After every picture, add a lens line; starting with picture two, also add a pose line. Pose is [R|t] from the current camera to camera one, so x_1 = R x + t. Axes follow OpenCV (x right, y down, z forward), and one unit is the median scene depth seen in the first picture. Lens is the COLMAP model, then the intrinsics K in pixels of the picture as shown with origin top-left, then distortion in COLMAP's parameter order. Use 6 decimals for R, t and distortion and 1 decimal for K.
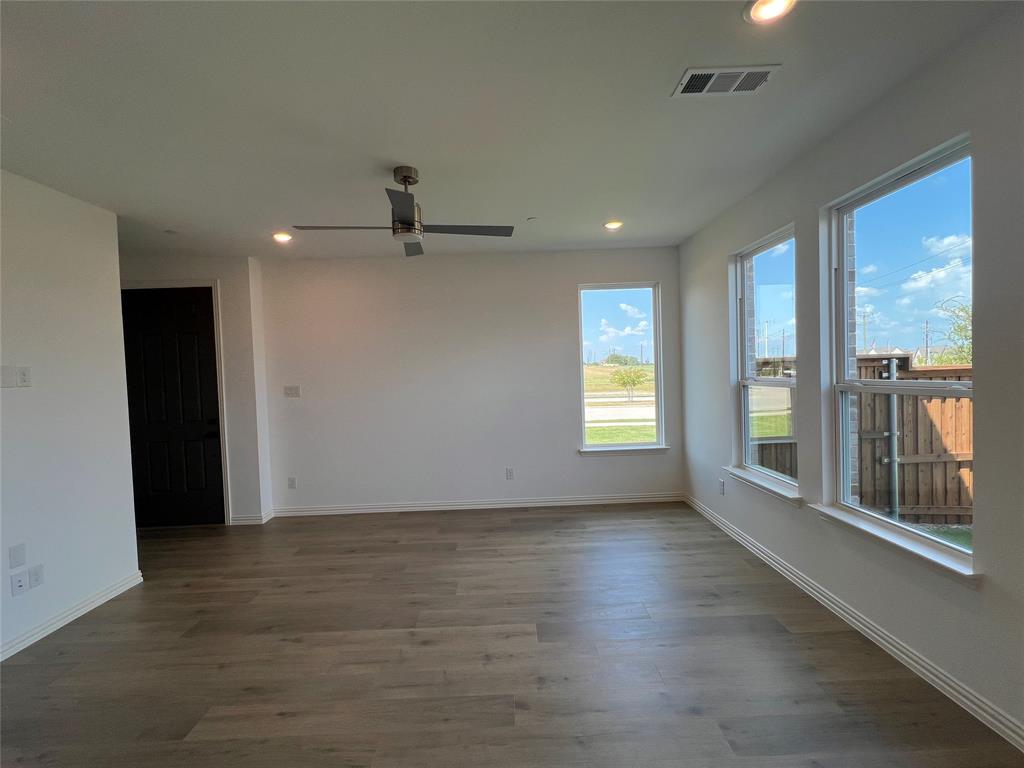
lens RADIAL K [[449.4, 0, 507.9], [0, 449.4, 386.2], [0, 0, 1]] dist [0.001769, 0.000105]
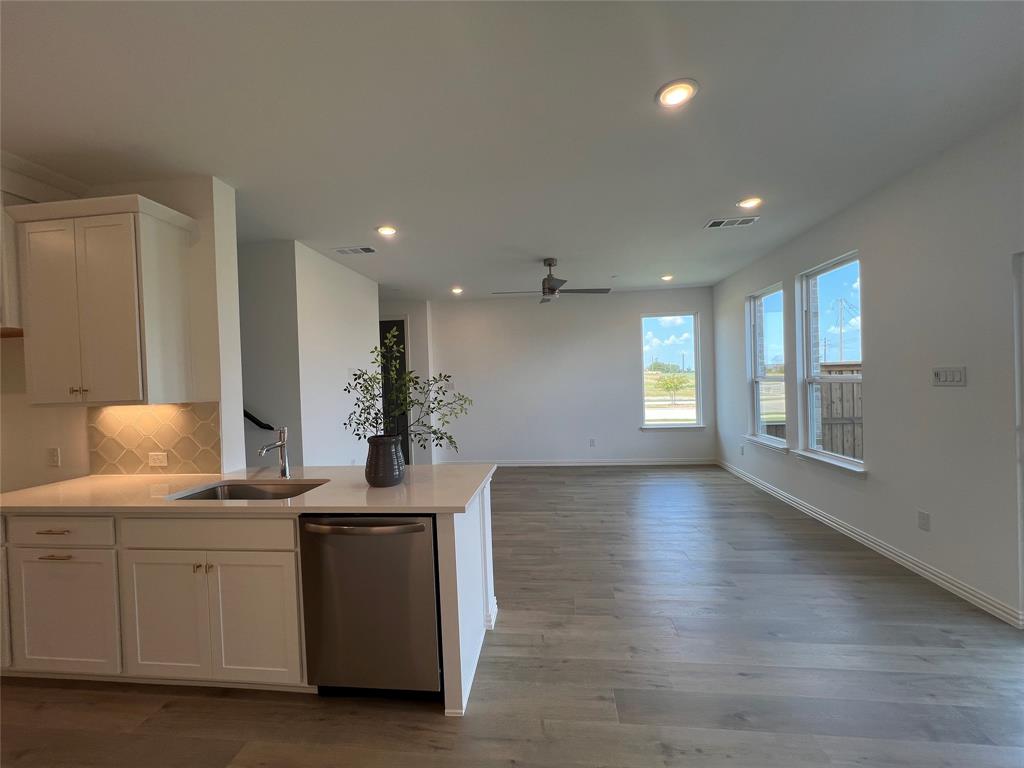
lens RADIAL K [[408.6, 0, 509.3], [0, 408.6, 385.3], [0, 0, 1]] dist [-0.002781, 0.000094]
pose [[0.993603, 0.003788, -0.112868, -0.155081], [-0.005591, 0.999862, -0.015665, 0.038495], [0.112793, 0.016196, 0.993487, -0.485838]]
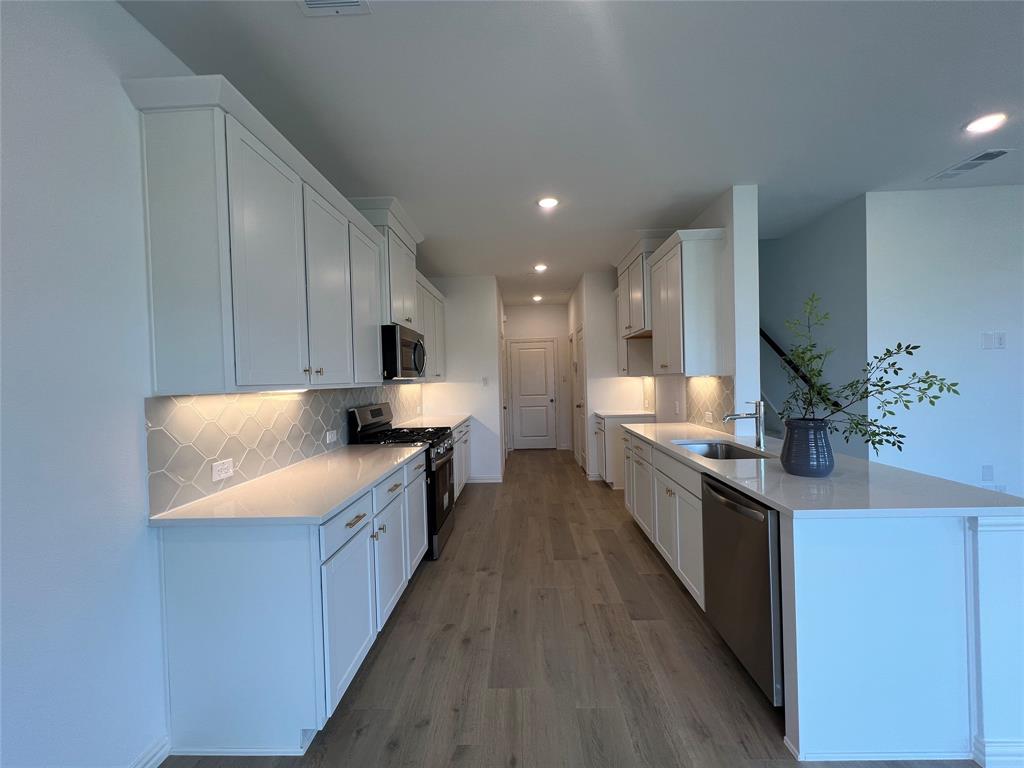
lens RADIAL K [[408.6, 0, 509.8], [0, 408.6, 385.3], [0, 0, 1]] dist [-0.002781, 0.000094]
pose [[-0.045030, 0.054307, -0.997508, 0.130199], [-0.000919, 0.998519, 0.054404, 0.032421], [0.998985, 0.003366, -0.044913, -0.272391]]
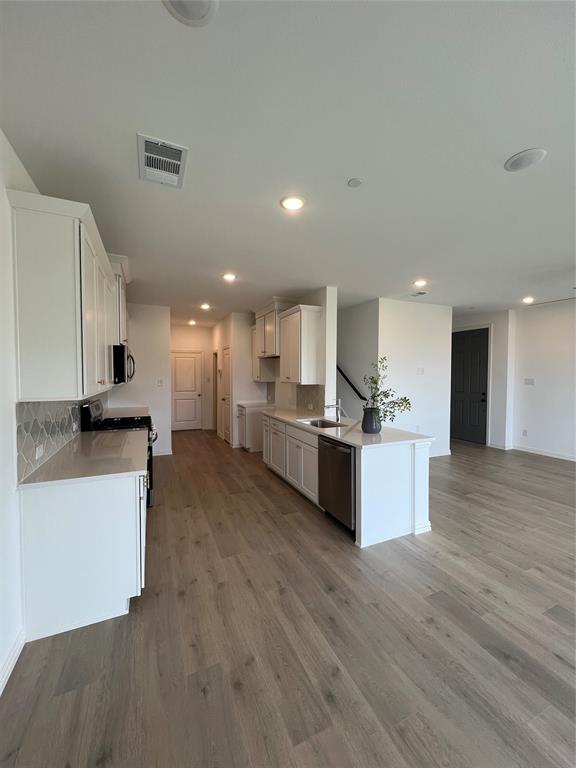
lens RADIAL K [[306.5, 0, 285.7], [0, 306.5, 383.4], [0, 0, 1]] dist [-0.002781, 0.000094]
pose [[0.398025, 0.065214, -0.915054, 0.315691], [-0.043323, 0.997693, 0.052260, -0.004093], [0.916351, 0.018842, 0.399932, -0.474825]]
